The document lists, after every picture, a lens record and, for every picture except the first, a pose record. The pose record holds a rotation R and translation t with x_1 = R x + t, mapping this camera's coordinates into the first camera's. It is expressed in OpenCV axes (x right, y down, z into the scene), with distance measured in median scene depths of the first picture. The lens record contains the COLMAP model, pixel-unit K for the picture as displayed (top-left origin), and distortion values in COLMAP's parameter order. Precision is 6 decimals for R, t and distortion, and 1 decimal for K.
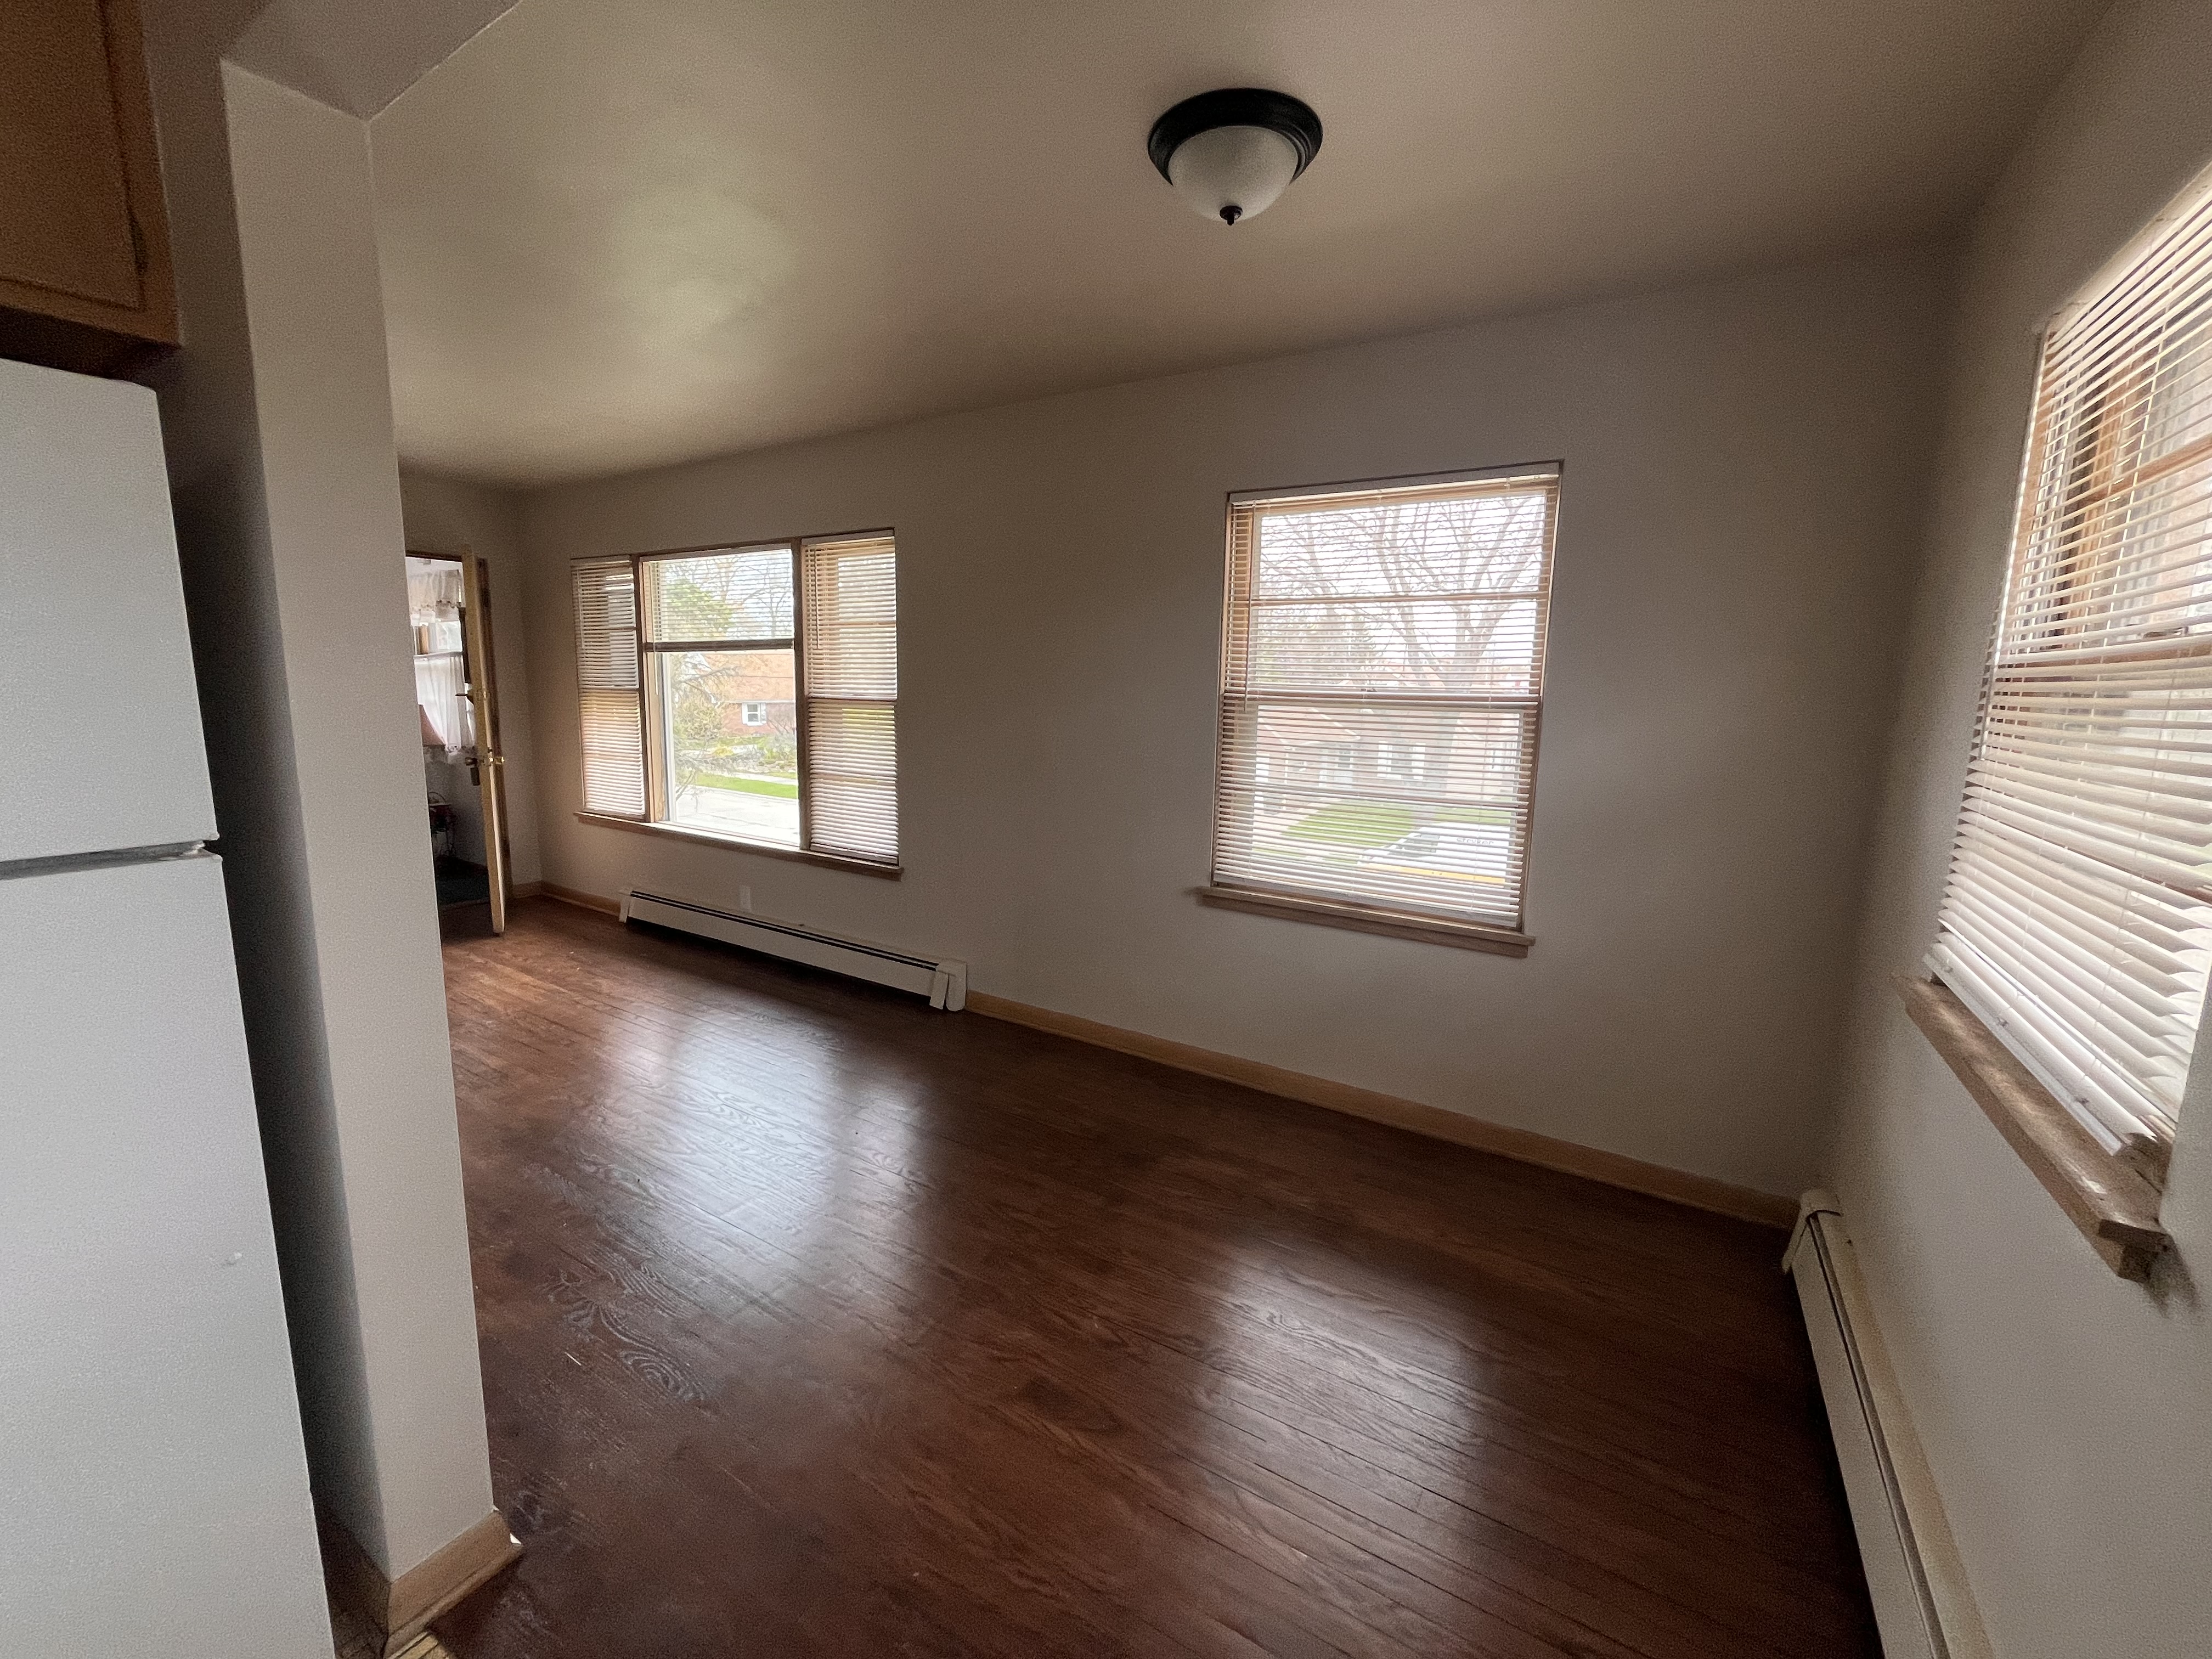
lens RADIAL K [[892.1, 0, 1103.9], [0, 892.1, 823.4], [0, 0, 1]] dist [-0.000101, -0.000004]
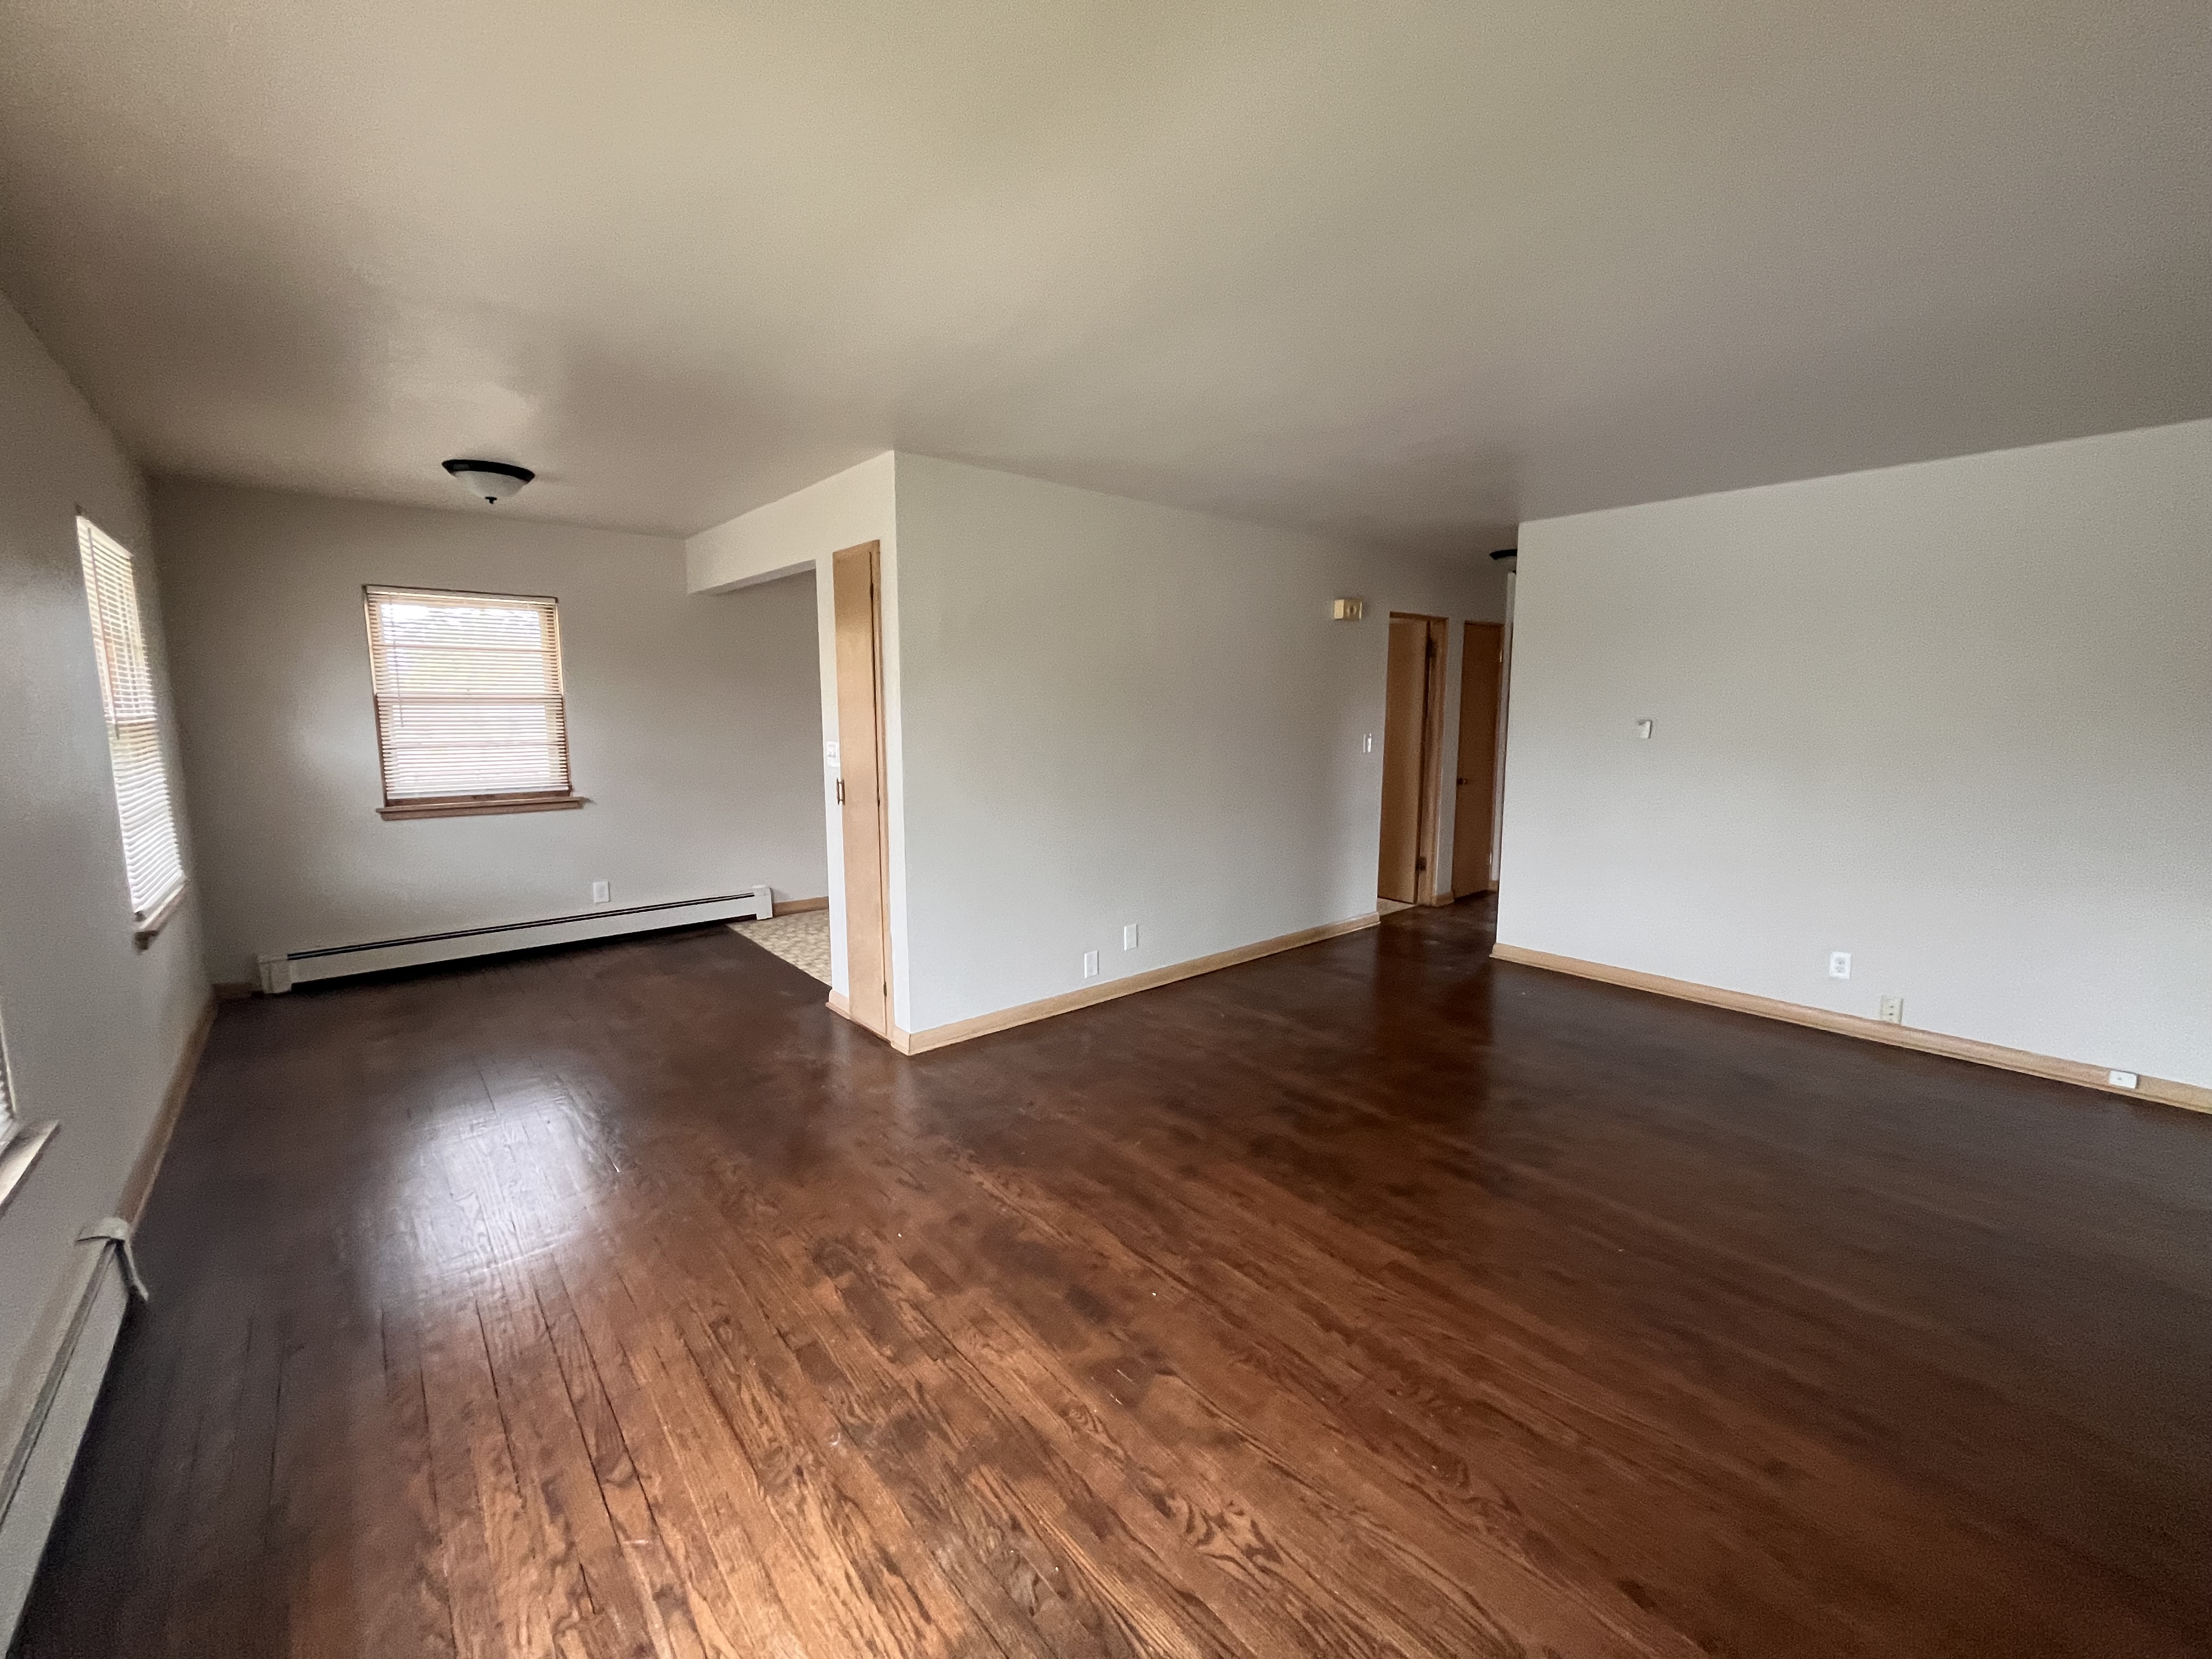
lens RADIAL K [[892.1, 0, 1104.6], [0, 892.1, 828.6], [0, 0, 1]] dist [-0.000101, -0.000004]
pose [[0.301378, -0.149477, 0.941716, -1.131697], [0.147433, 0.983063, 0.108857, 0.122850], [-0.942038, 0.106033, 0.318311, -0.871838]]
